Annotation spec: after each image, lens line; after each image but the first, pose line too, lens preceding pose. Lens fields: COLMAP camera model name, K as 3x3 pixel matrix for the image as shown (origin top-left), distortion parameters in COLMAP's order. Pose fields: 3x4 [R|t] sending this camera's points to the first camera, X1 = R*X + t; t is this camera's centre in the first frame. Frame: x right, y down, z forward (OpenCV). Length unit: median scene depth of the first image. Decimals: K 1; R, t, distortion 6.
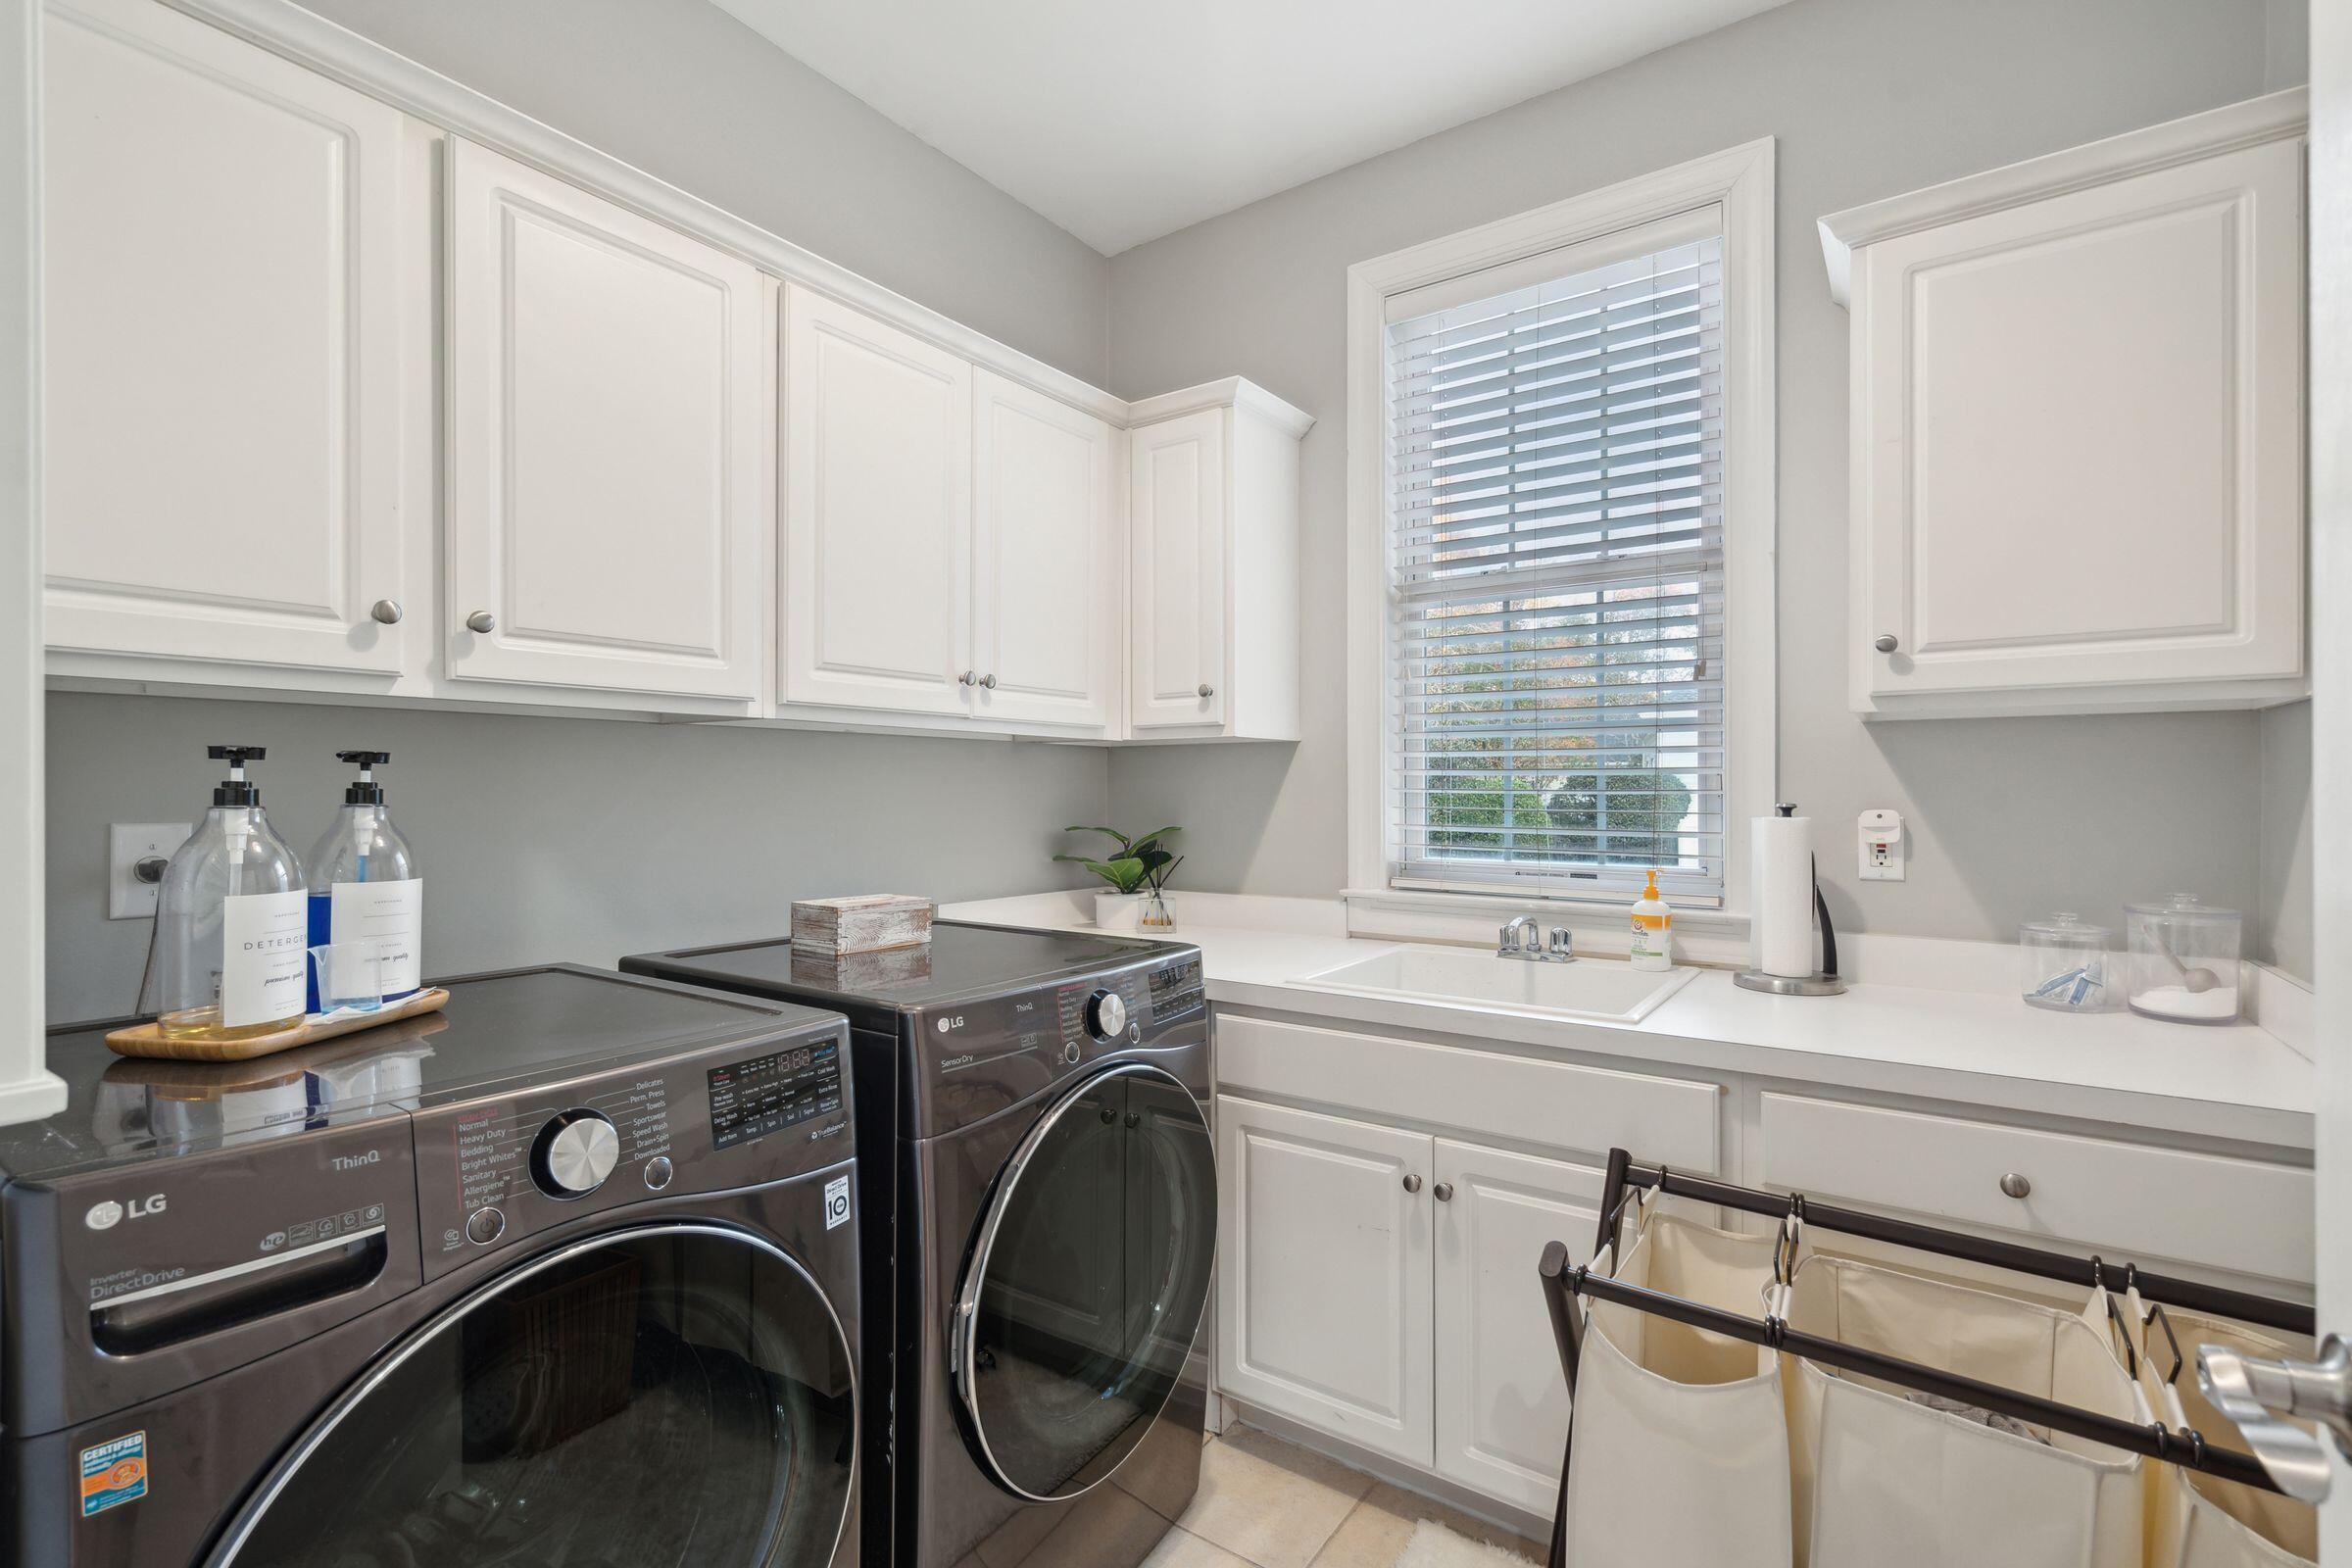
lens RADIAL K [[1076.7, 0, 1176.3], [0, 1076.7, 786.5], [0, 0, 1]] dist [0.002249, 0.000415]
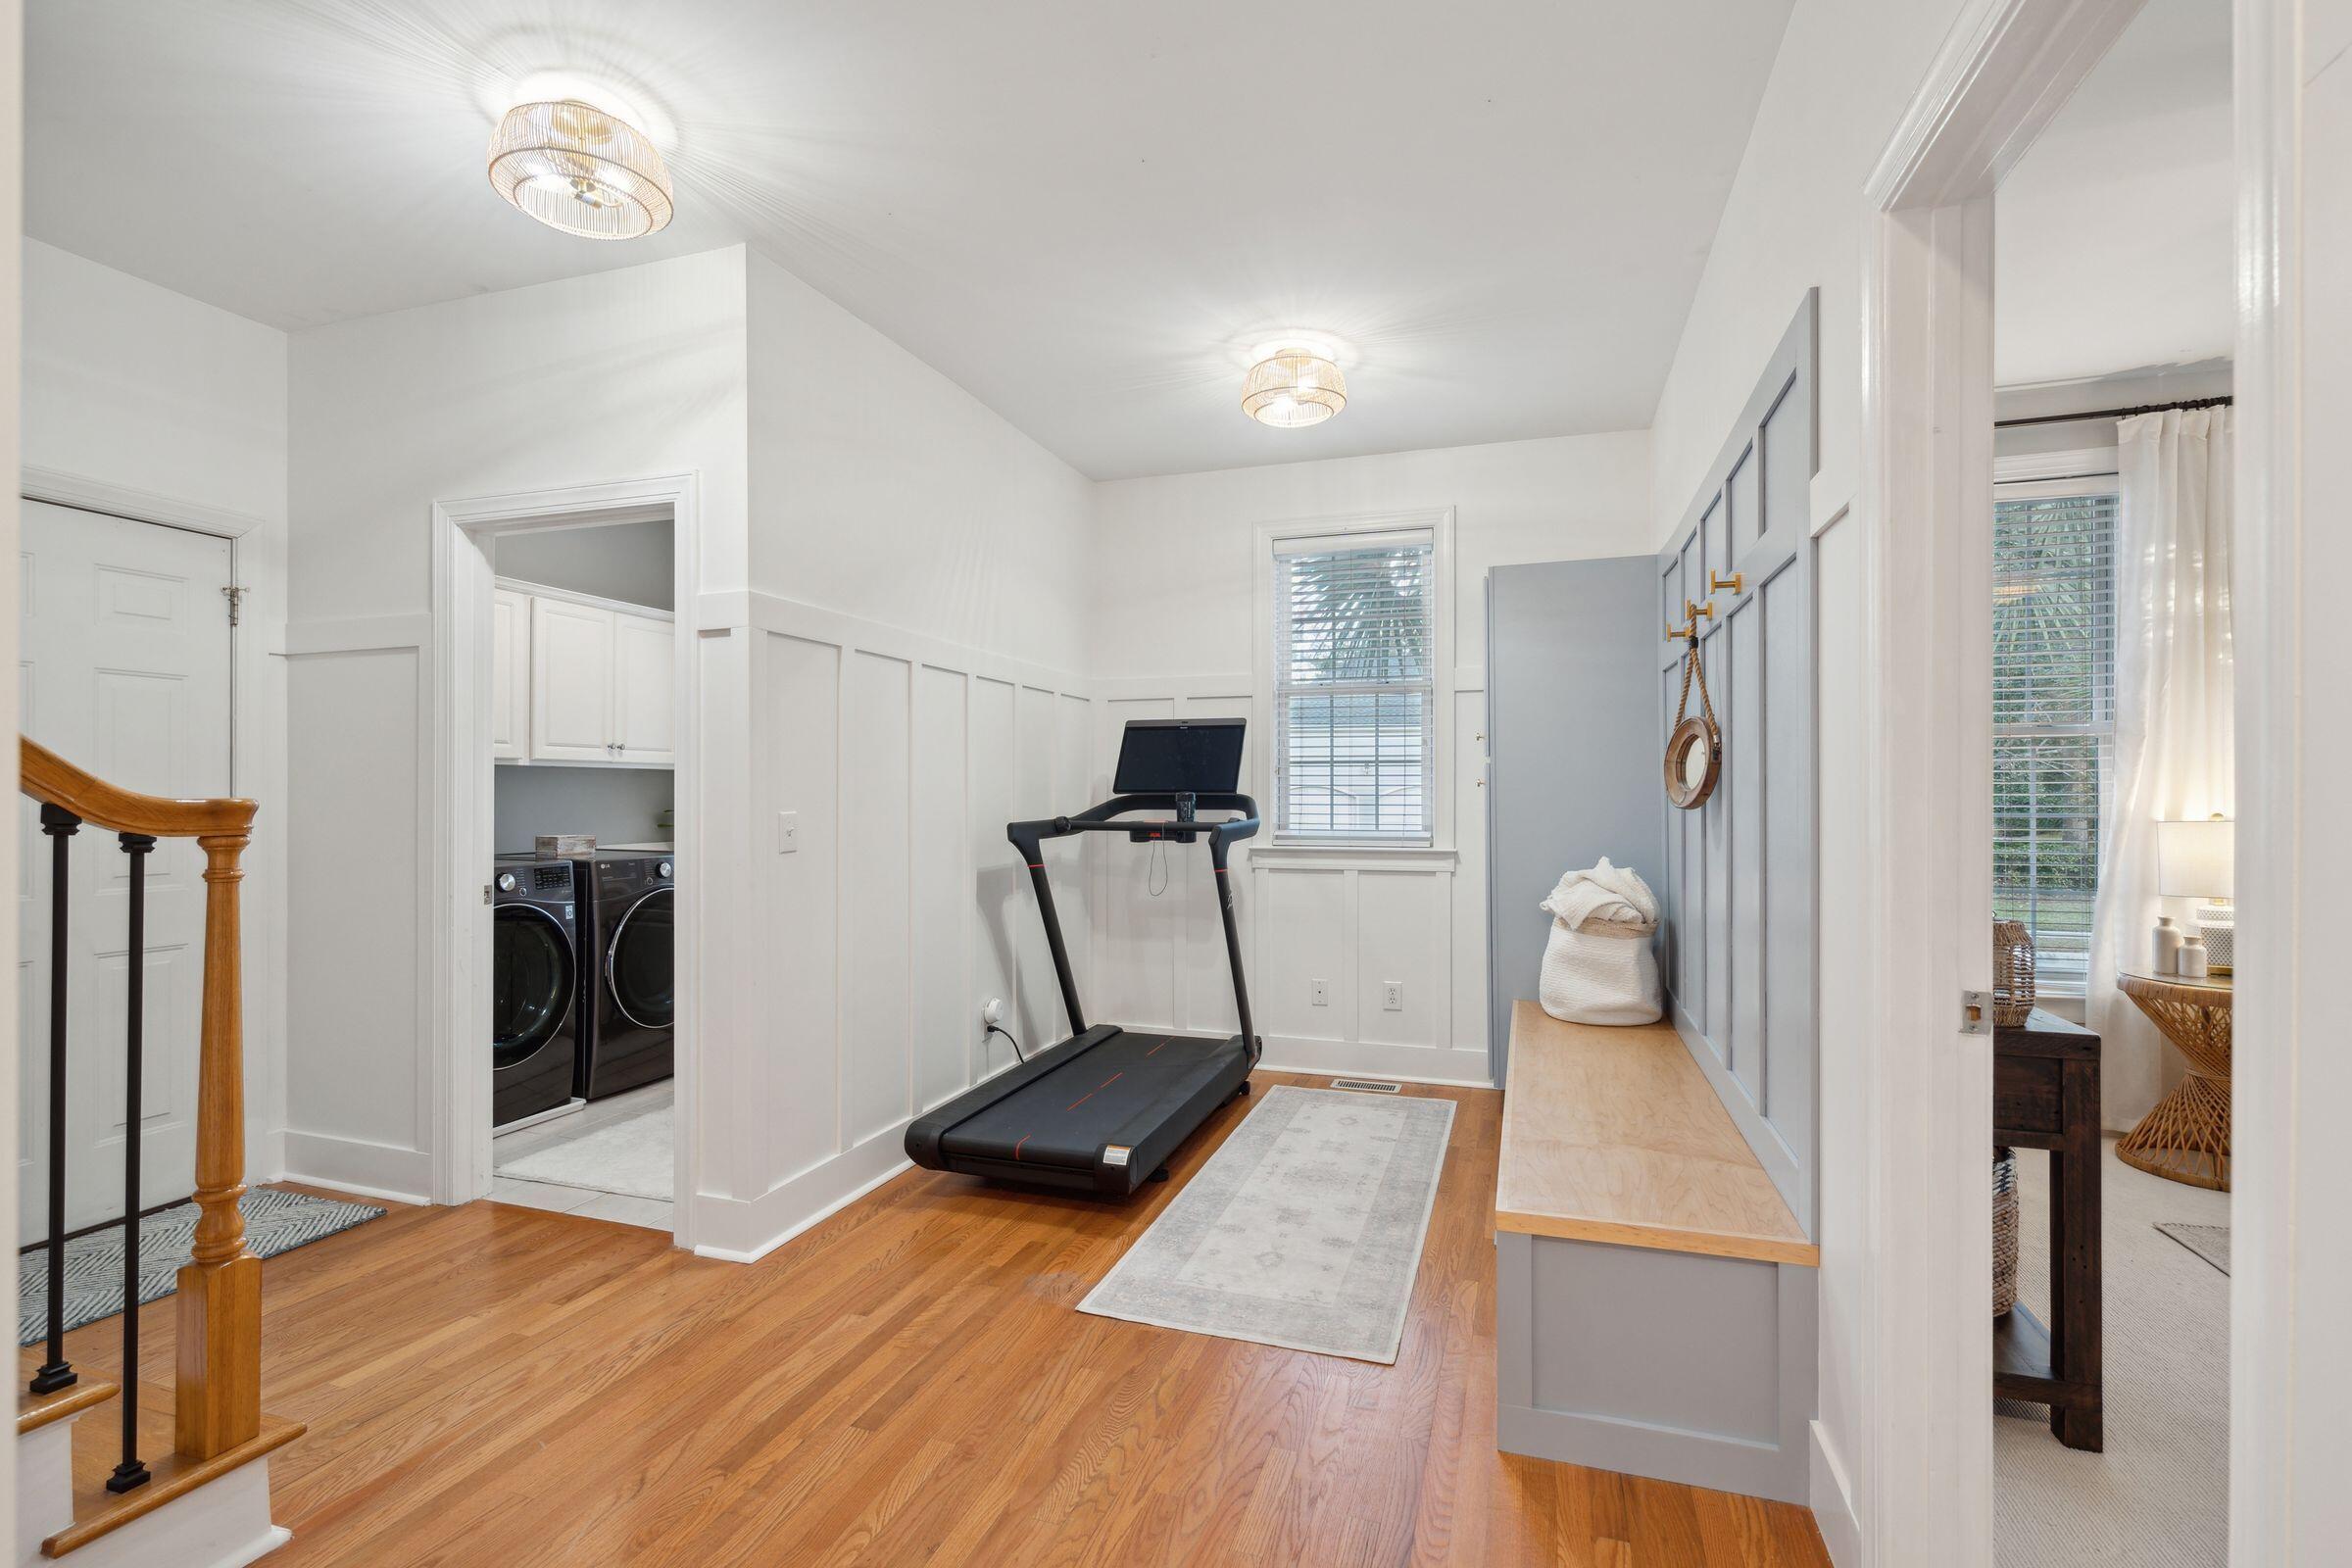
lens RADIAL K [[1076.7, 0, 1167.9], [0, 1076.7, 792.0], [0, 0, 1]] dist [0.002249, 0.000415]
pose [[0.959807, 0.005154, 0.280613, 0.448418], [-0.005284, 0.999986, -0.000293, -0.008242], [-0.280611, -0.001202, 0.959821, -2.295044]]
